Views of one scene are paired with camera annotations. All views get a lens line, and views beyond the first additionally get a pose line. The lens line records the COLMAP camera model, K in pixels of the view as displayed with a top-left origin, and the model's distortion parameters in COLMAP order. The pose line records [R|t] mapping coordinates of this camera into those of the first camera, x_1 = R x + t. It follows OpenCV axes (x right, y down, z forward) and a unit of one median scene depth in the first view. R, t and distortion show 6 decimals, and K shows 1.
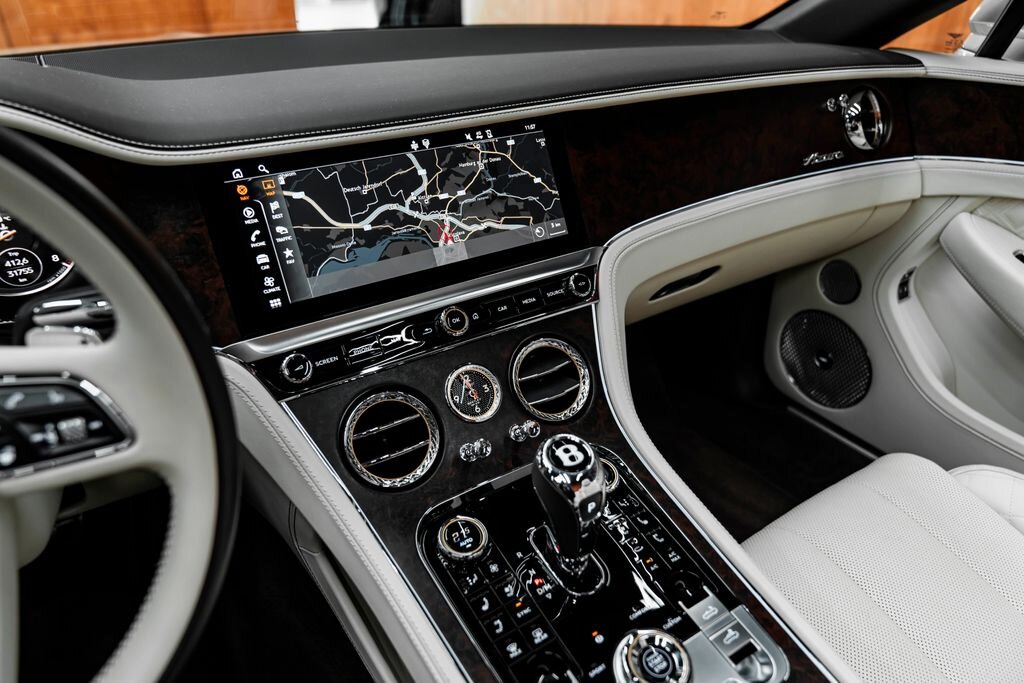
lens RADIAL K [[693.5, 0, 511.8], [0, 693.5, 346.4], [0, 0, 1]] dist [-0.024420, 0.013772]
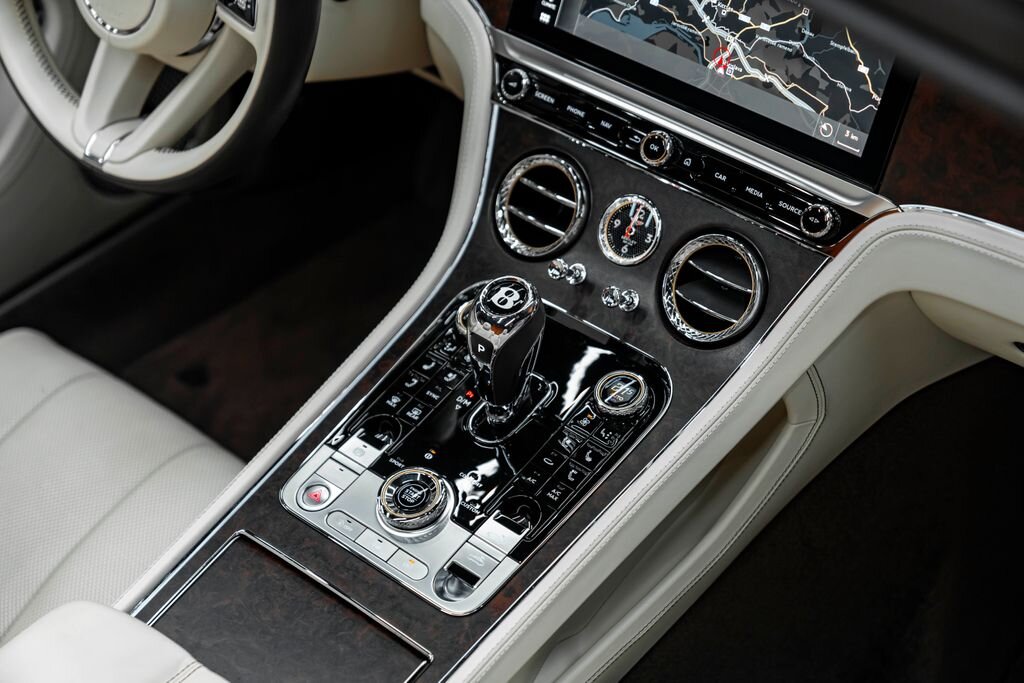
lens RADIAL K [[1952.9, 0, 515.6], [0, 1952.9, 336.6], [0, 0, 1]] dist [0.019790, 0.000000]
pose [[0.273751, 0.620484, -0.734887, 1.796885], [-0.454618, 0.756807, 0.469643, -0.920582], [0.847574, 0.205528, 0.489261, -0.262261]]
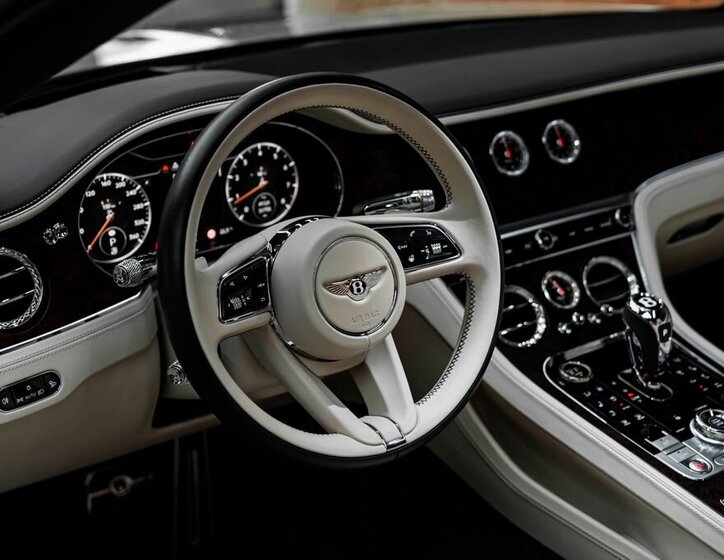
lens RADIAL K [[1305.7, 0, 358.7], [0, 1305.7, 282.8], [0, 0, 1]] dist [0.018684, 0.000000]
pose [[0.998147, -0.043772, 0.042273, -0.589105], [0.050758, 0.982065, -0.181584, 0.524442], [-0.033567, 0.183393, 0.982466, -1.612094]]
